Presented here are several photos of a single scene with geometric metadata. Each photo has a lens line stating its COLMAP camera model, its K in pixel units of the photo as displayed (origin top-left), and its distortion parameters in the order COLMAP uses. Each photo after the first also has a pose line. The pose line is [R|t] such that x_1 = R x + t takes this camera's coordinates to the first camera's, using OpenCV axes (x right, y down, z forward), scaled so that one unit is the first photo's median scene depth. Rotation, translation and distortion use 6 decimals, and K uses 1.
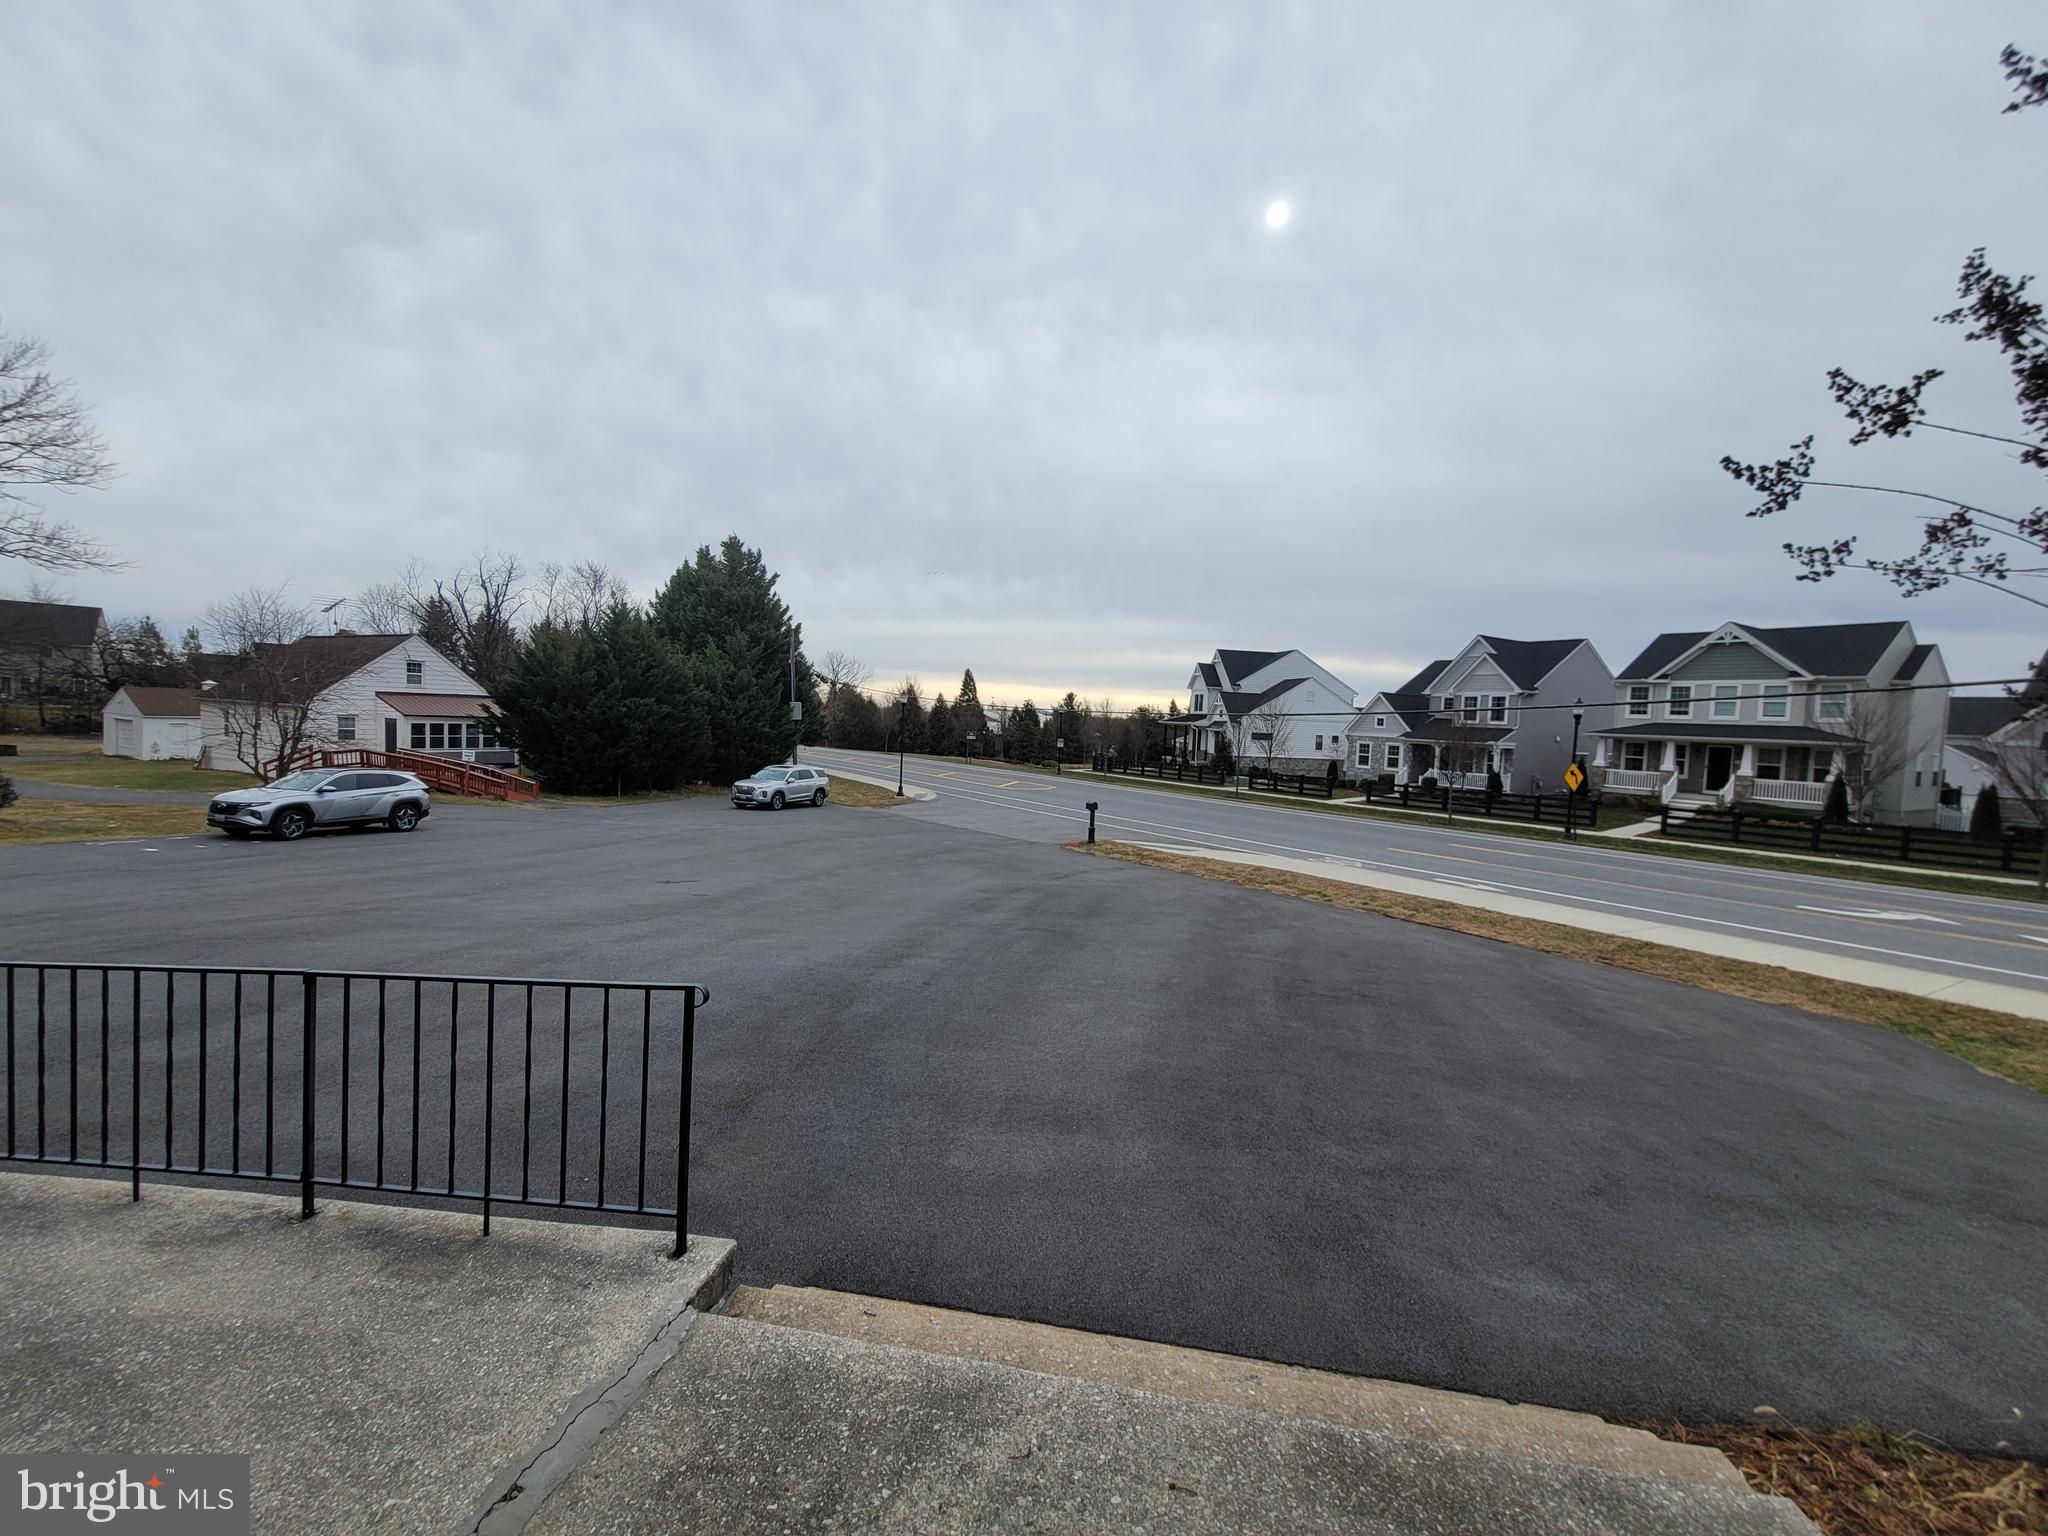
lens RADIAL K [[841.1, 0, 1017.8], [0, 841.1, 761.0], [0, 0, 1]] dist [-0.009086, 0.002156]
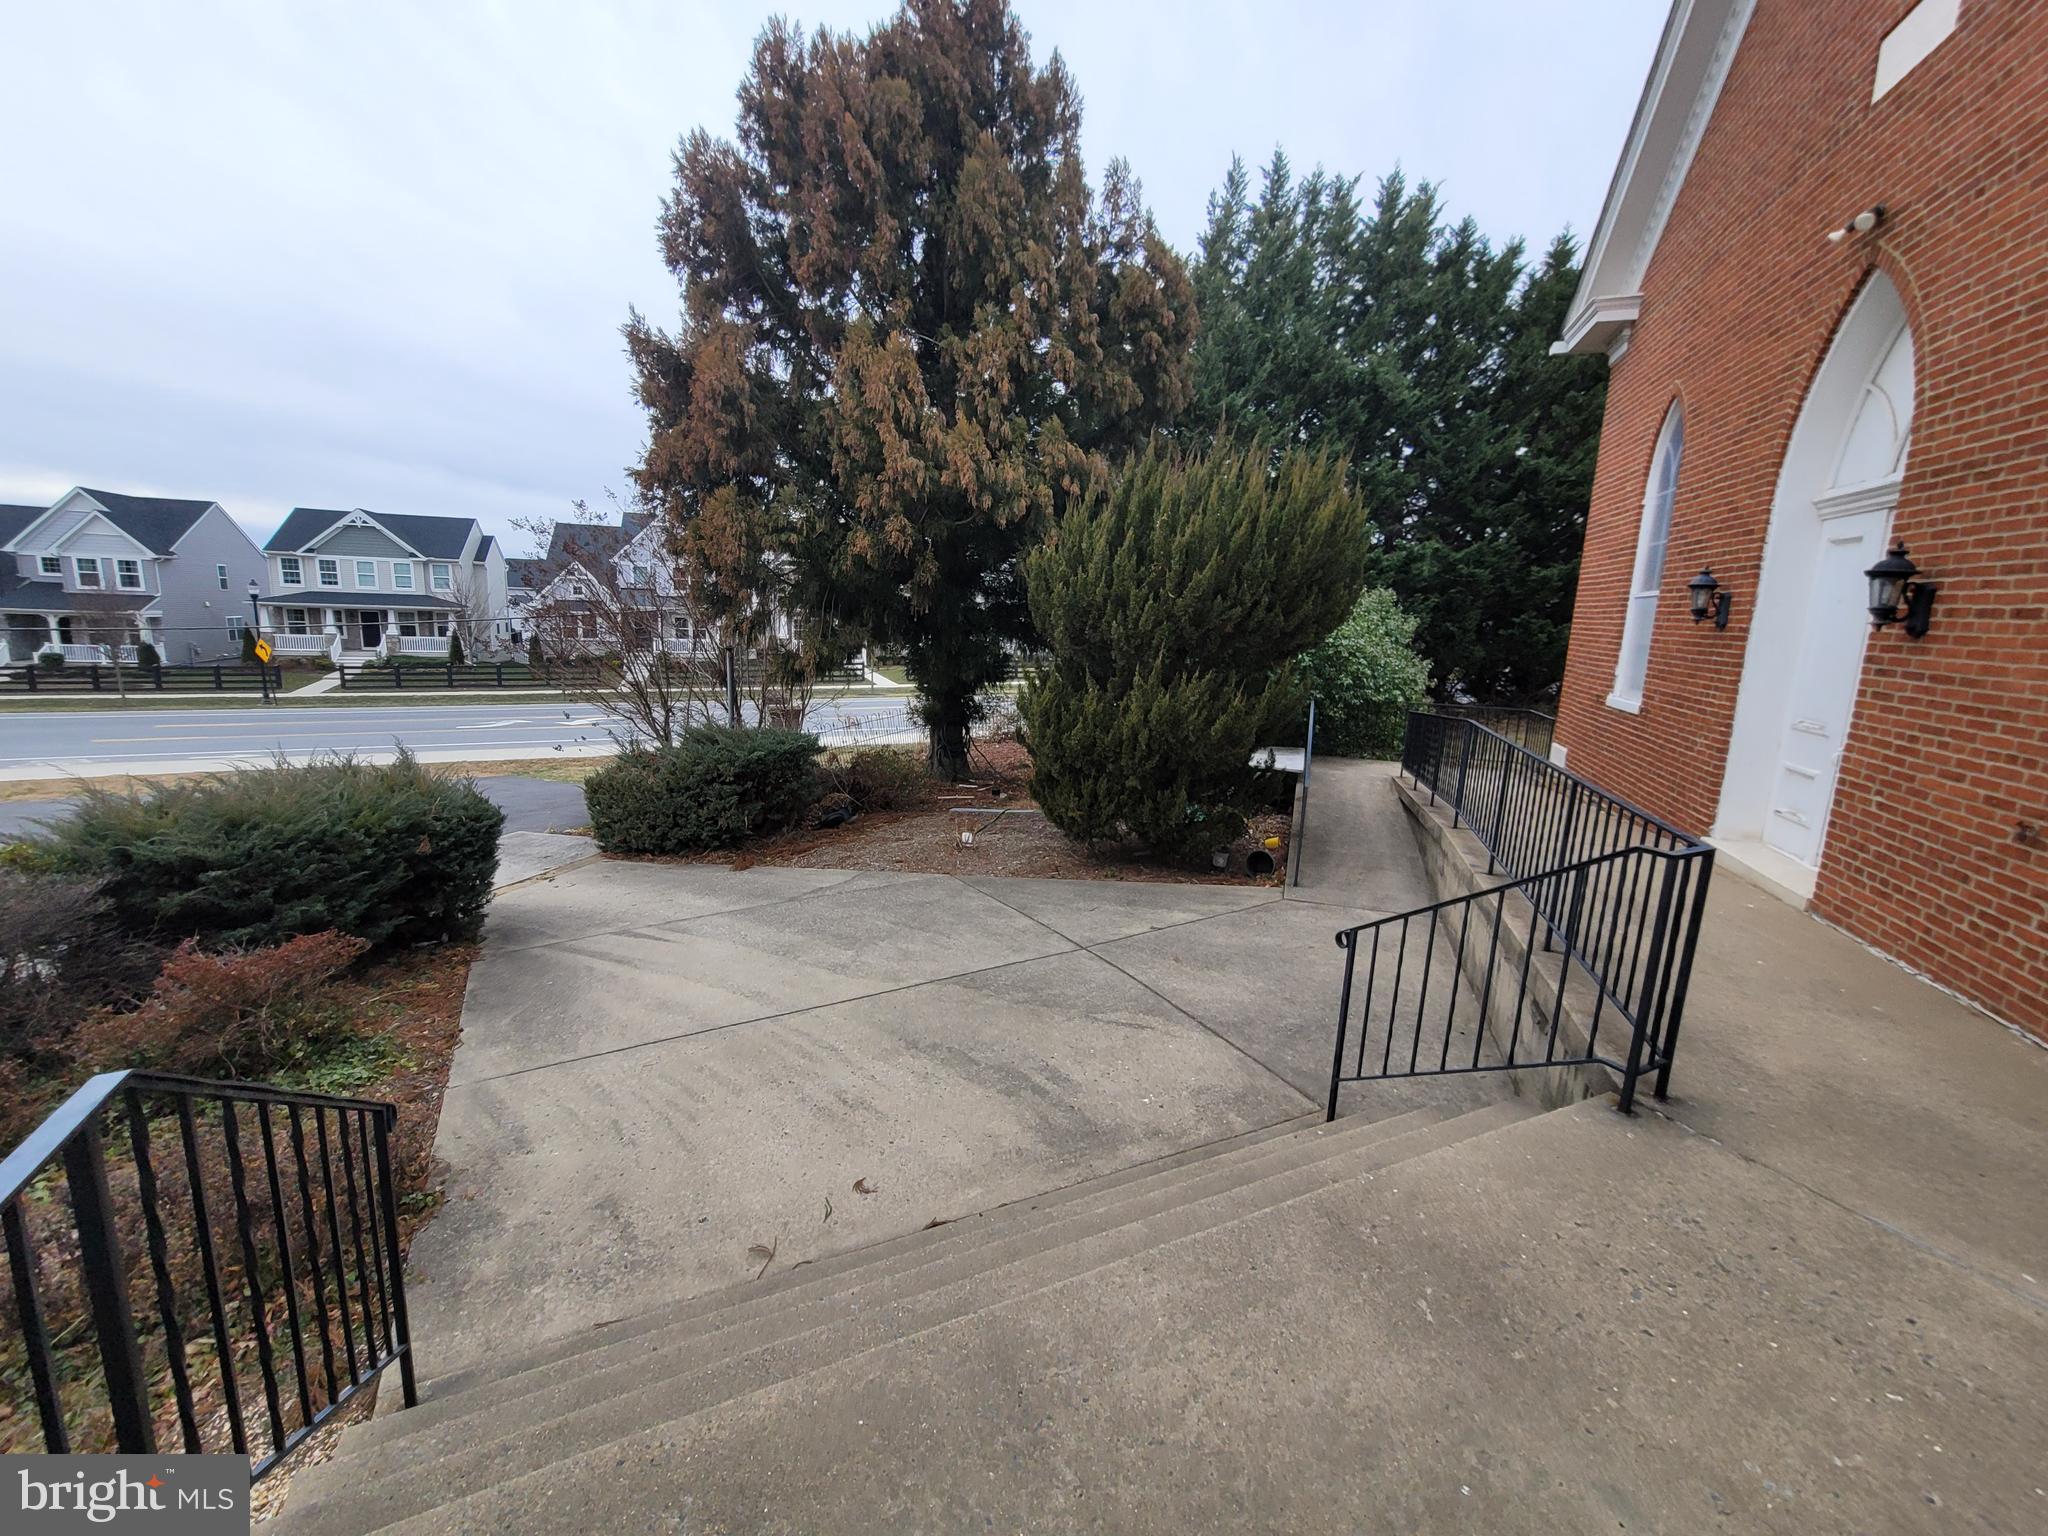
lens RADIAL K [[841.1, 0, 1017.8], [0, 841.1, 761.0], [0, 0, 1]] dist [-0.009086, 0.002156]
pose [[0.195044, -0.208806, 0.958310, -0.216794], [0.024002, 0.977799, 0.208167, -0.036094], [-0.980501, -0.017600, 0.195725, -0.199991]]
